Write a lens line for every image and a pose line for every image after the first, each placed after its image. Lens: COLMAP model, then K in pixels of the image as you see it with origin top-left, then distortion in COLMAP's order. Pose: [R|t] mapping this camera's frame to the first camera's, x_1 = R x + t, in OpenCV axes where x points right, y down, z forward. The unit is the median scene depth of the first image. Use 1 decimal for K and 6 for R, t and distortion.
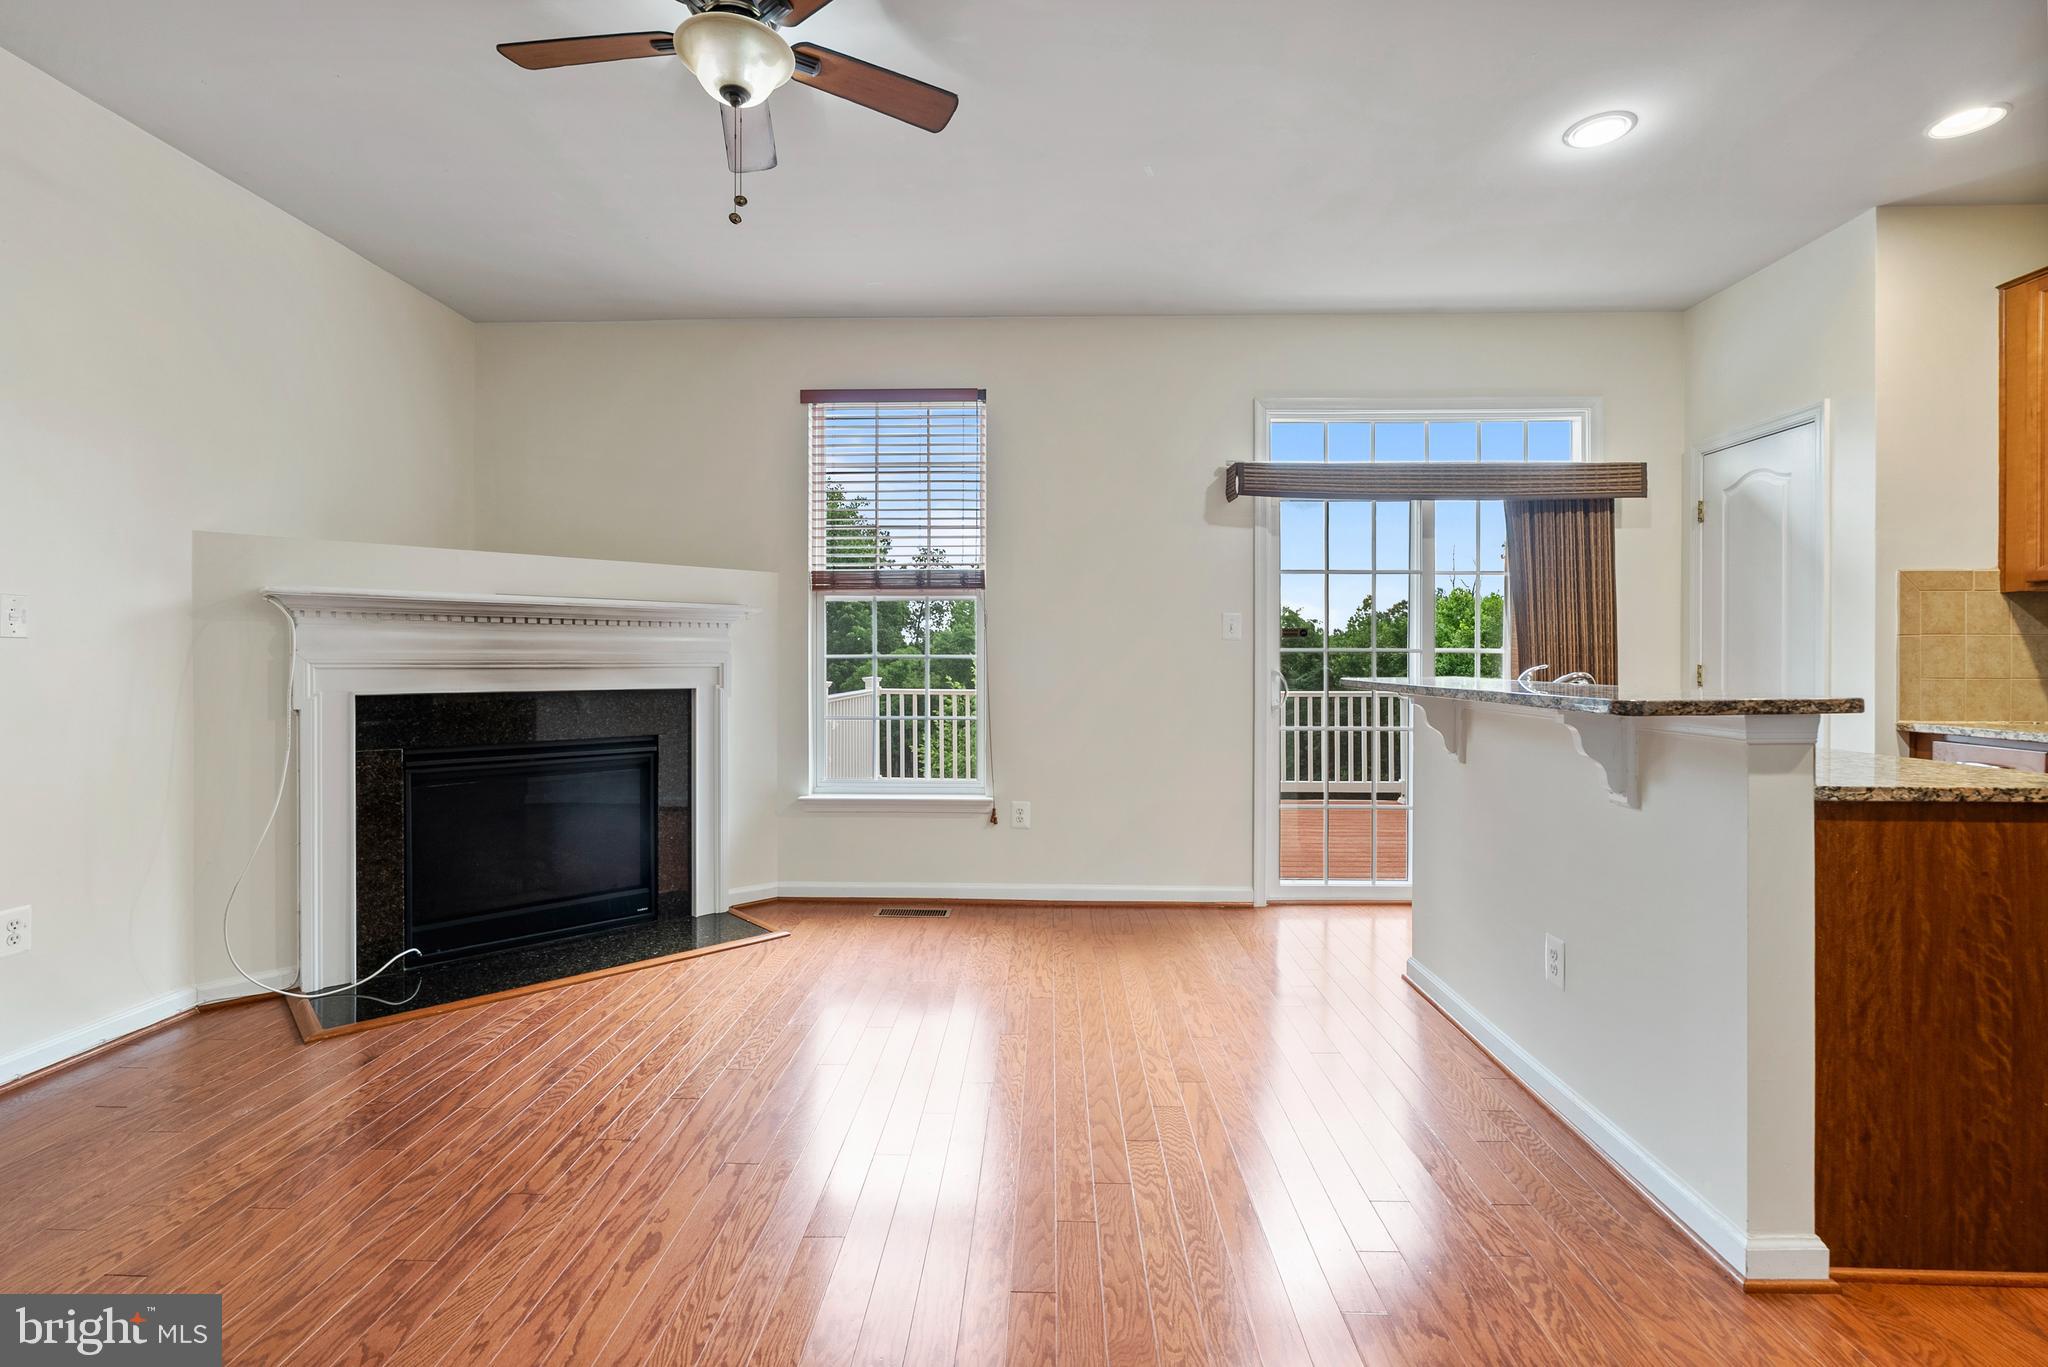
lens RADIAL K [[941.1, 0, 1025.9], [0, 941.1, 667.0], [0, 0, 1]] dist [-0.007820, 0.003201]
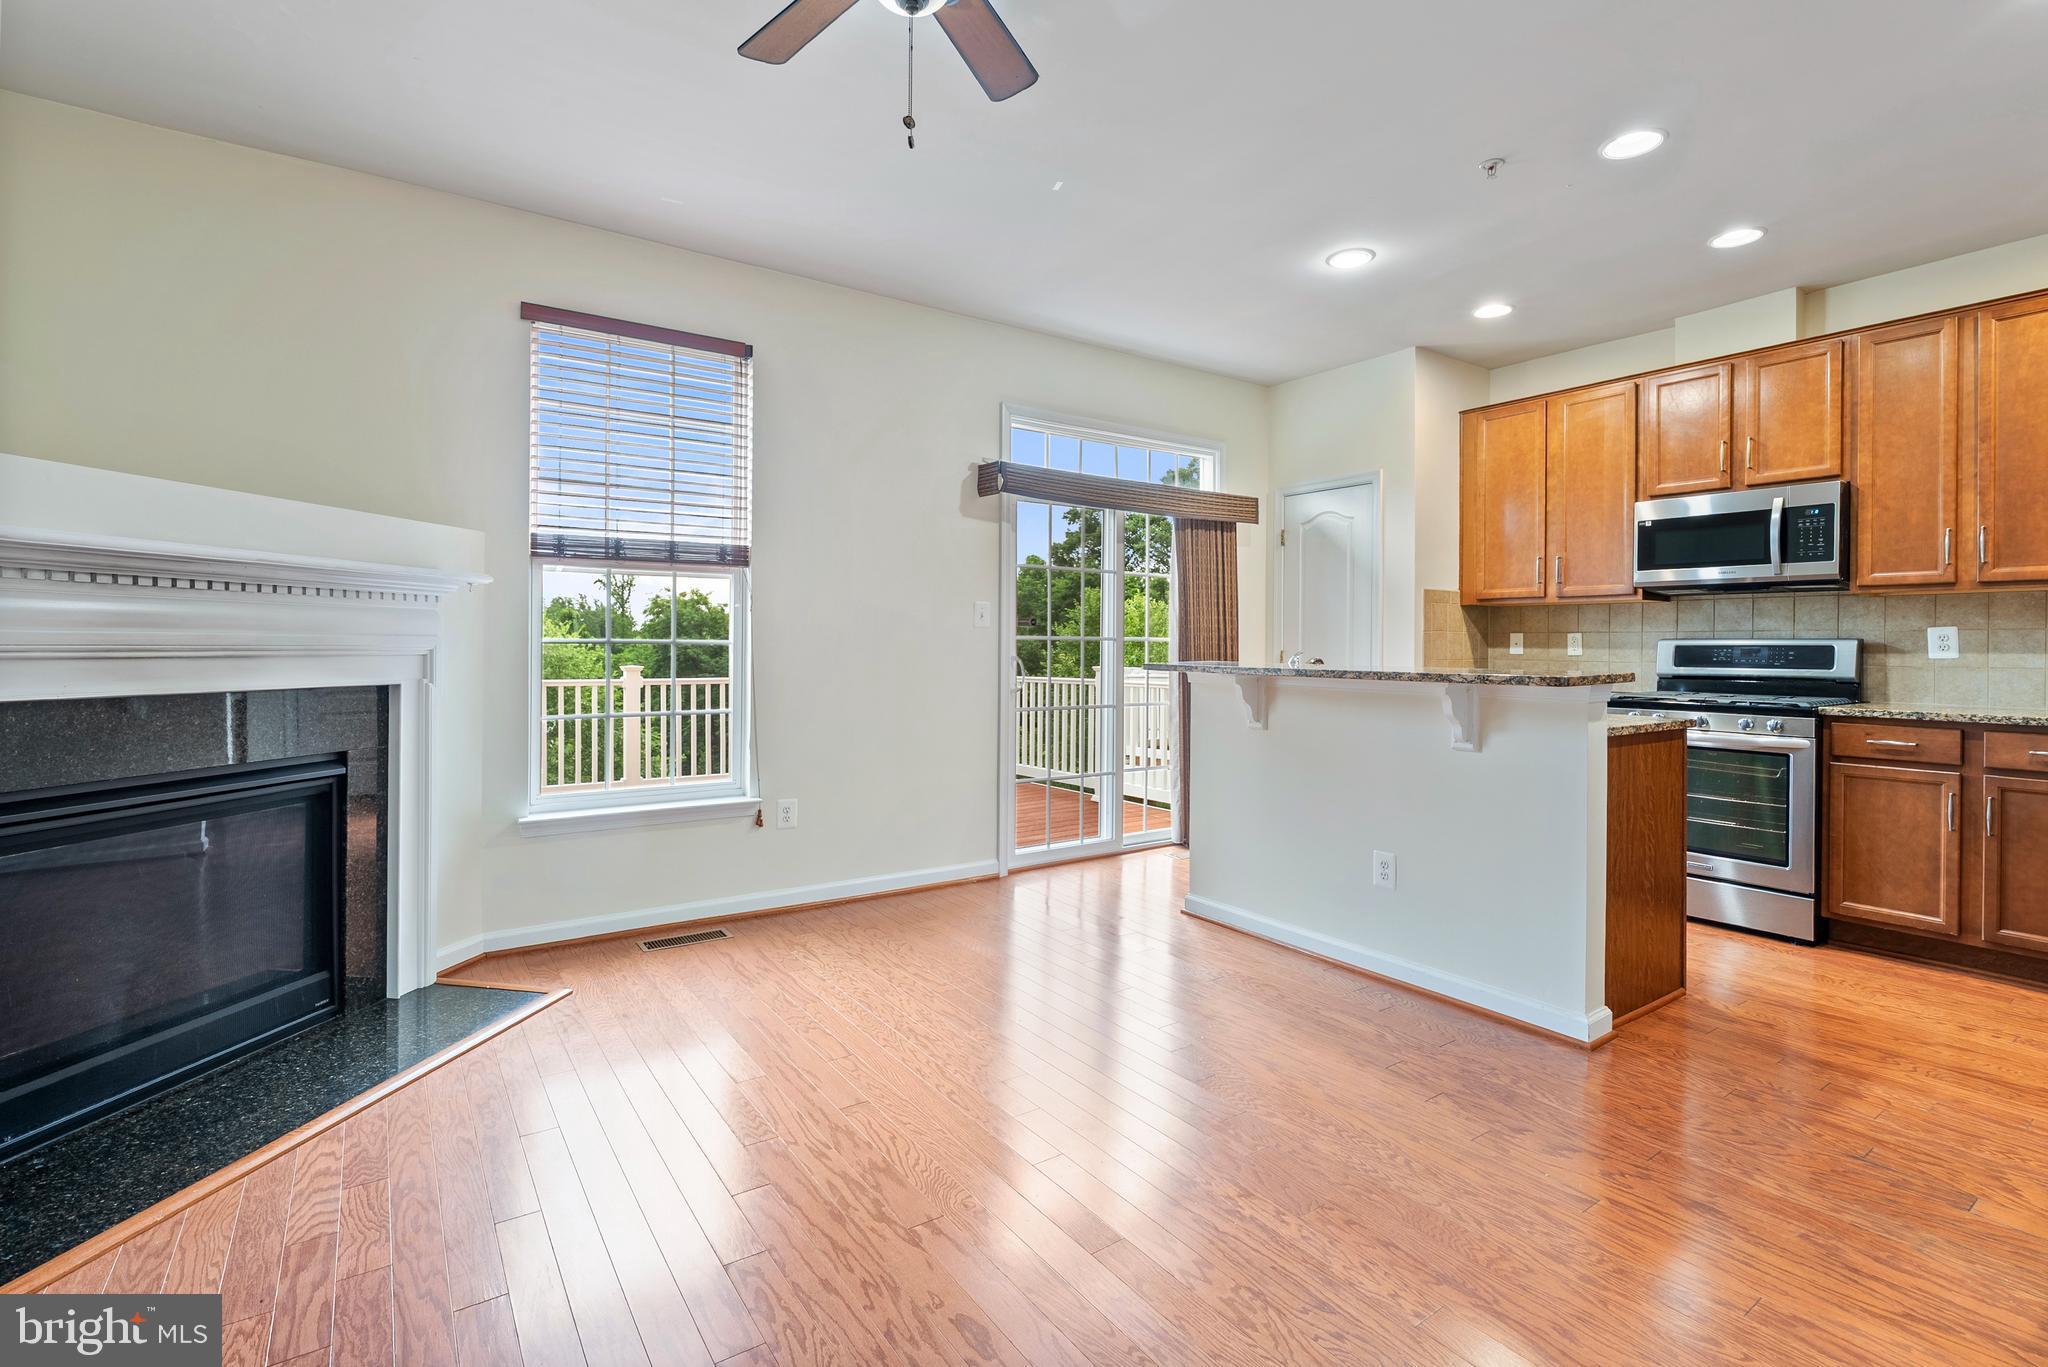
lens RADIAL K [[941.1, 0, 1046.2], [0, 941.1, 652.6], [0, 0, 1]] dist [-0.007820, 0.003201]
pose [[0.802008, -0.001915, 0.597311, -0.371762], [0.000949, 0.999998, 0.001932, -0.002612], [-0.597313, -0.000982, 0.802007, 0.115587]]
